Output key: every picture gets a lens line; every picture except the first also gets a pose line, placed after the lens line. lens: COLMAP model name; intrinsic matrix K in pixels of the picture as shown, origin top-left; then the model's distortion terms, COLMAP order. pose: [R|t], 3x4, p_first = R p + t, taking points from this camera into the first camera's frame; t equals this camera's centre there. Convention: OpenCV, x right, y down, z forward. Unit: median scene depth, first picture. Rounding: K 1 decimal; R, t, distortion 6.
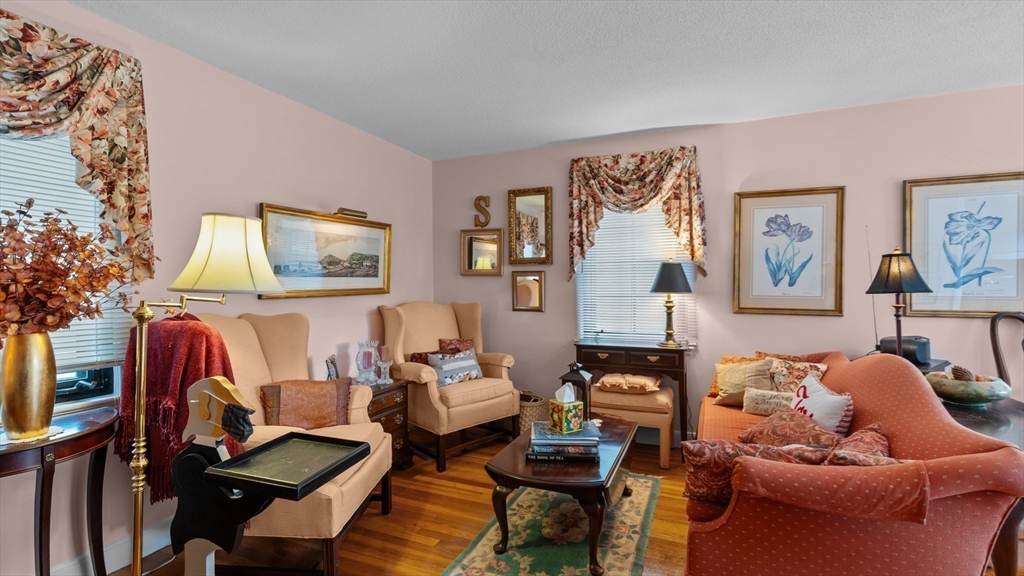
lens RADIAL K [[465.3, 0, 508.2], [0, 465.3, 287.6], [0, 0, 1]] dist [-0.001960, 0.000195]
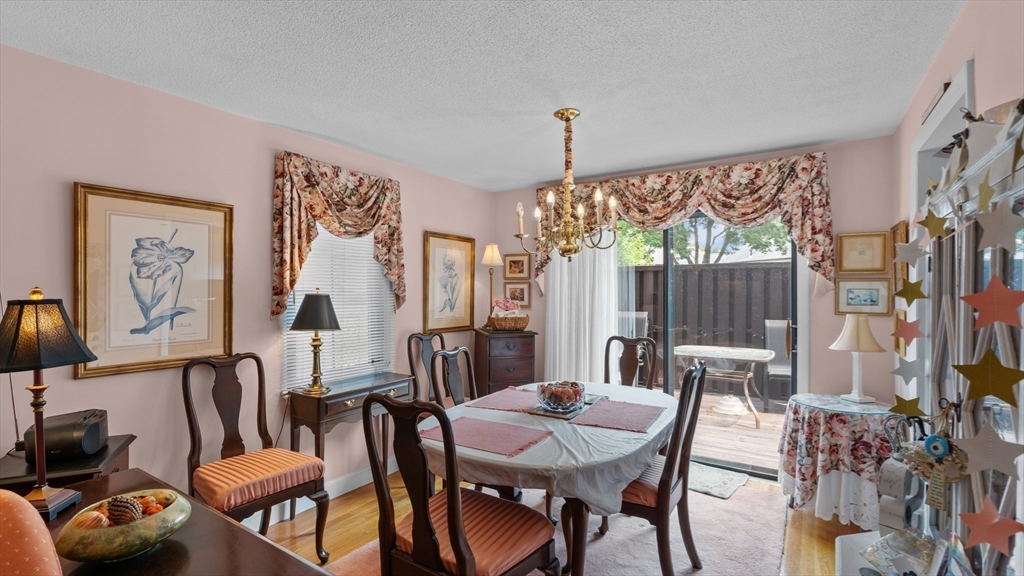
lens RADIAL K [[465.3, 0, 508.2], [0, 465.3, 287.6], [0, 0, 1]] dist [-0.001960, 0.000195]
pose [[0.183838, 0.012158, 0.982881, 0.260338], [0.007528, 0.999877, -0.013777, -0.052952], [-0.982928, 0.009932, 0.183723, 0.215548]]
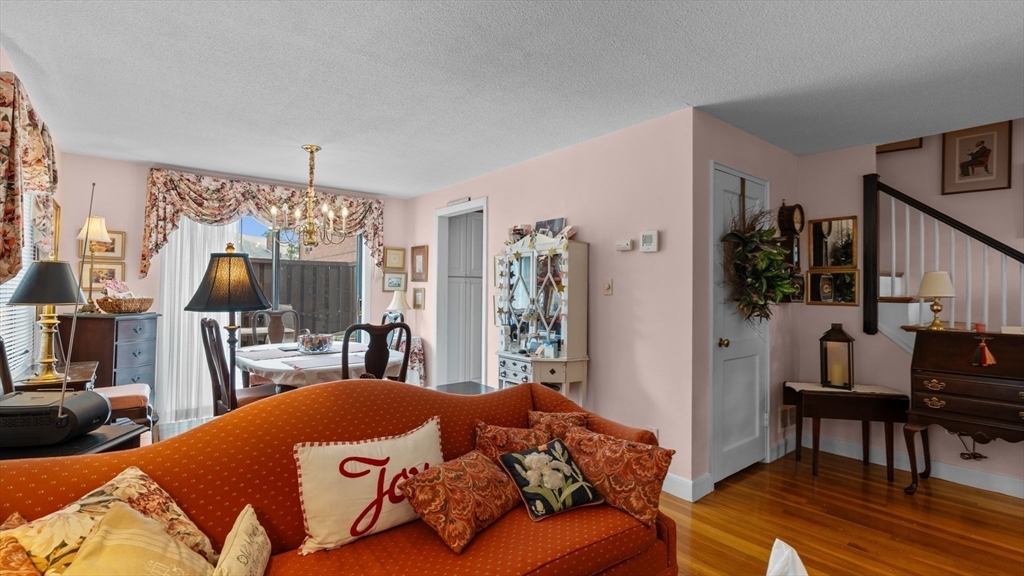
lens RADIAL K [[465.3, 0, 508.2], [0, 465.3, 287.6], [0, 0, 1]] dist [-0.001960, 0.000195]
pose [[-0.876052, 0.004876, 0.482191, 0.094397], [0.002516, 0.999981, -0.005541, -0.011161], [-0.482209, -0.003641, -0.876049, 0.988939]]
